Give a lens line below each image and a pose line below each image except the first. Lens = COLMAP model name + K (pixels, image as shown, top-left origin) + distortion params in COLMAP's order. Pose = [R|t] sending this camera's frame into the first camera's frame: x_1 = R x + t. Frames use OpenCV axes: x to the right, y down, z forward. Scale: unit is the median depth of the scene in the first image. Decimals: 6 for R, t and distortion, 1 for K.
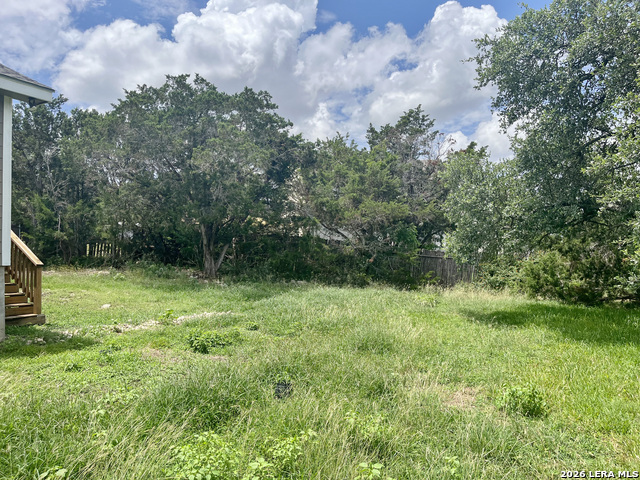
lens RADIAL K [[487.8, 0, 326.8], [0, 487.8, 242.8], [0, 0, 1]] dist [0.065829, -0.099208]
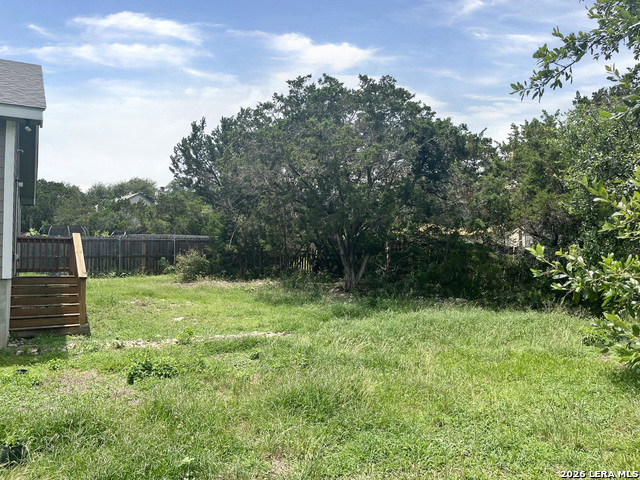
lens RADIAL K [[487.8, 0, 326.8], [0, 487.8, 242.8], [0, 0, 1]] dist [0.065829, -0.099208]
pose [[0.840954, -0.026499, -0.540458, 0.219501], [0.014120, 0.999535, -0.027038, 0.004860], [0.540923, 0.015106, 0.840937, 0.202358]]
